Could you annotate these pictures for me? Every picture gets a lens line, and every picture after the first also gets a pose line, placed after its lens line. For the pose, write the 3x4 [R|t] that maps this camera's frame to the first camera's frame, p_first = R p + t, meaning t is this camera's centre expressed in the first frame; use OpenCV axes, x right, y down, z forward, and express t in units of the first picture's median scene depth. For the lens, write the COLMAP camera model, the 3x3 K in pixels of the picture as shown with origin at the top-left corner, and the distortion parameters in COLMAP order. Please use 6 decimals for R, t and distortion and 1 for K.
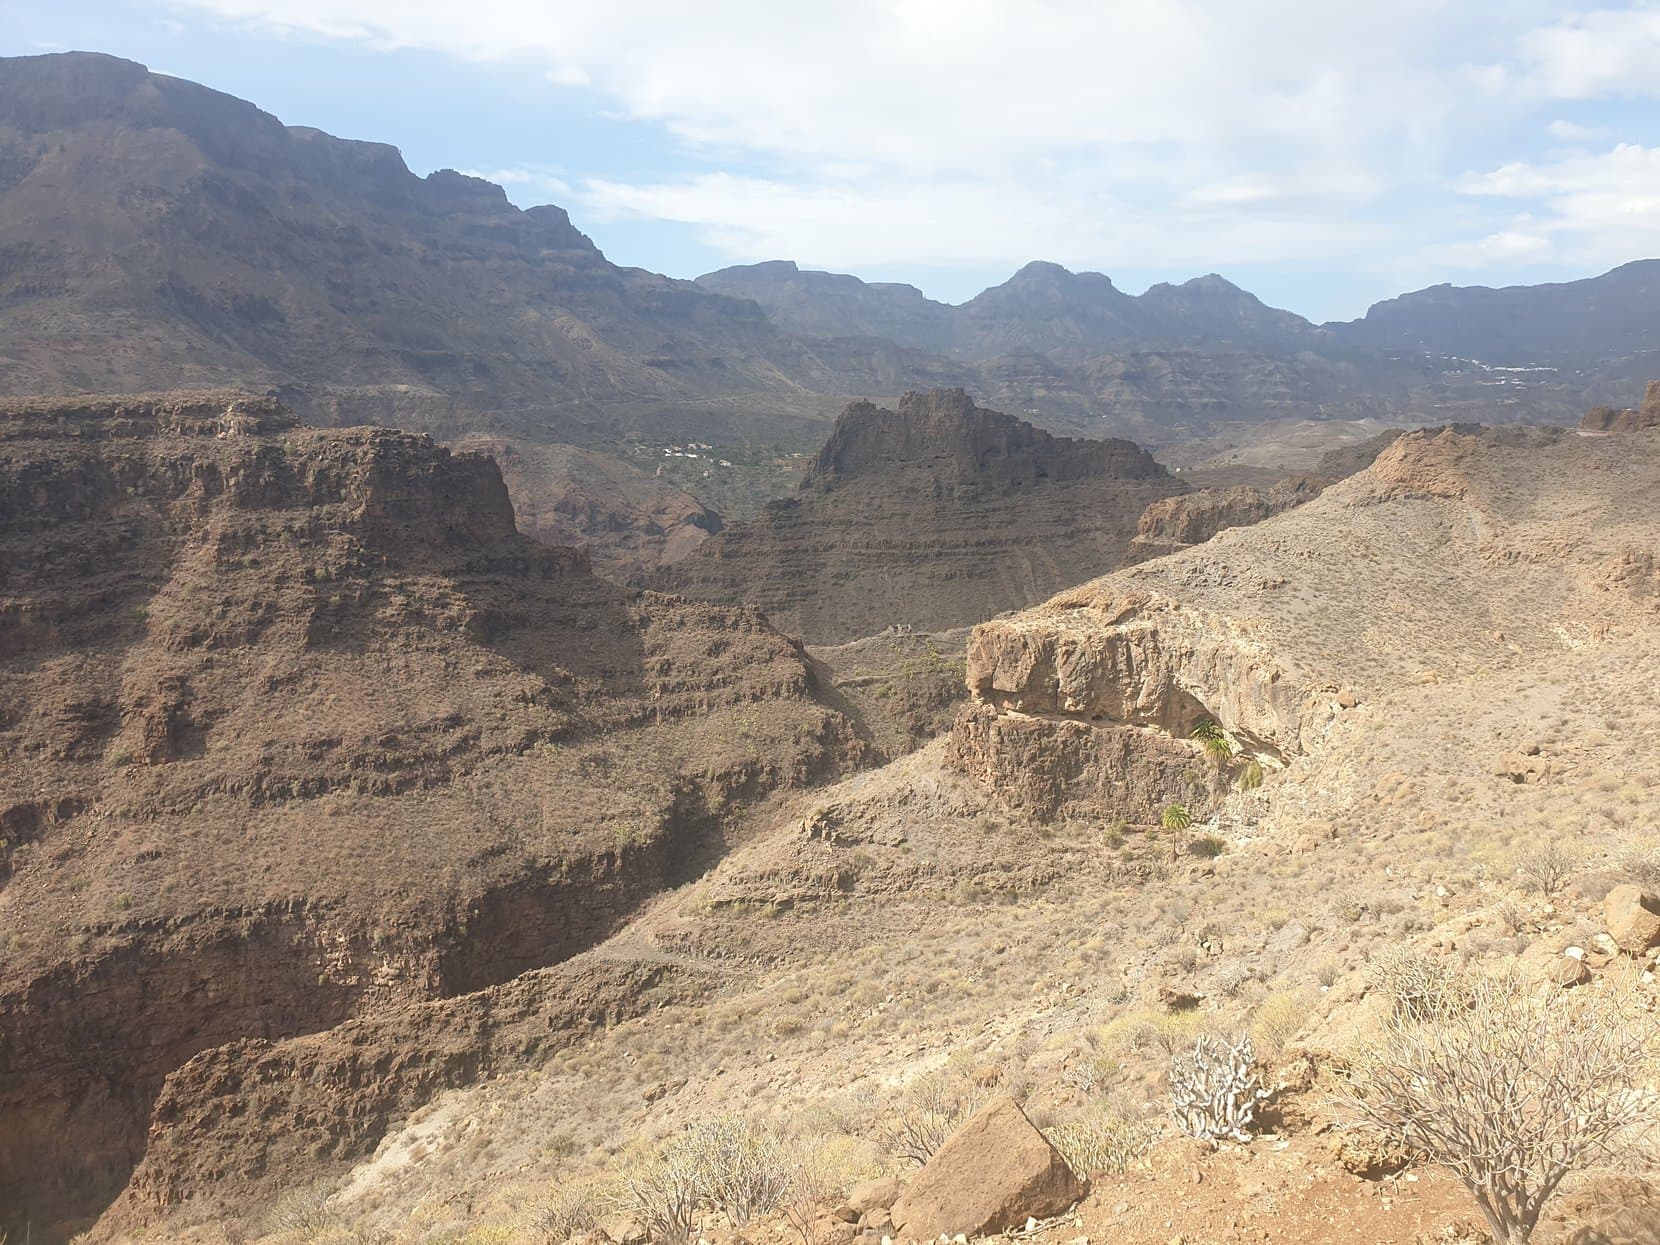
lens RADIAL K [[1383.5, 0, 826.4], [0, 1383.5, 648.8], [0, 0, 1]] dist [0.133315, -0.272897]
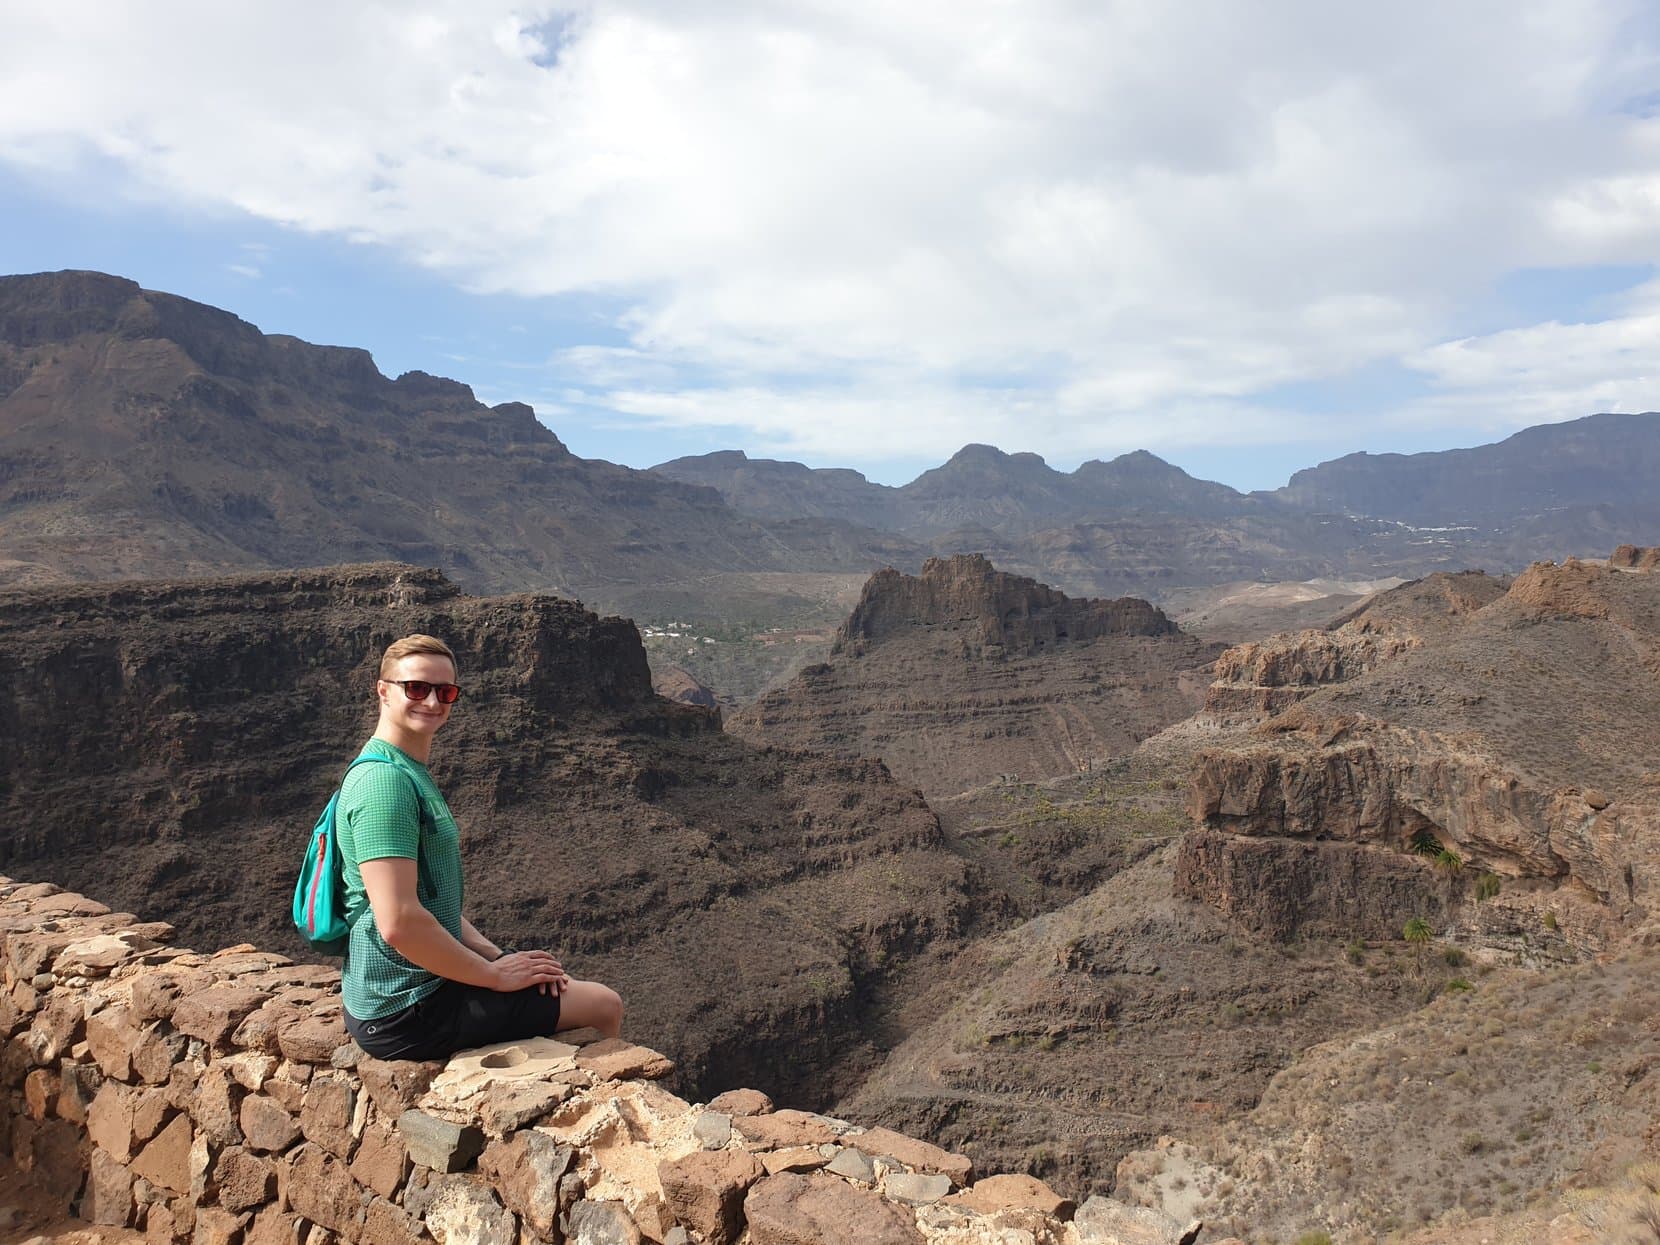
lens RADIAL K [[1385.6, 0, 857.3], [0, 1385.6, 620.5], [0, 0, 1]] dist [0.117250, -0.376234]
pose [[0.997685, -0.035142, 0.058218, -0.153274], [0.043300, 0.988426, -0.145393, 0.020359], [-0.052435, 0.147578, 0.987660, -0.014866]]
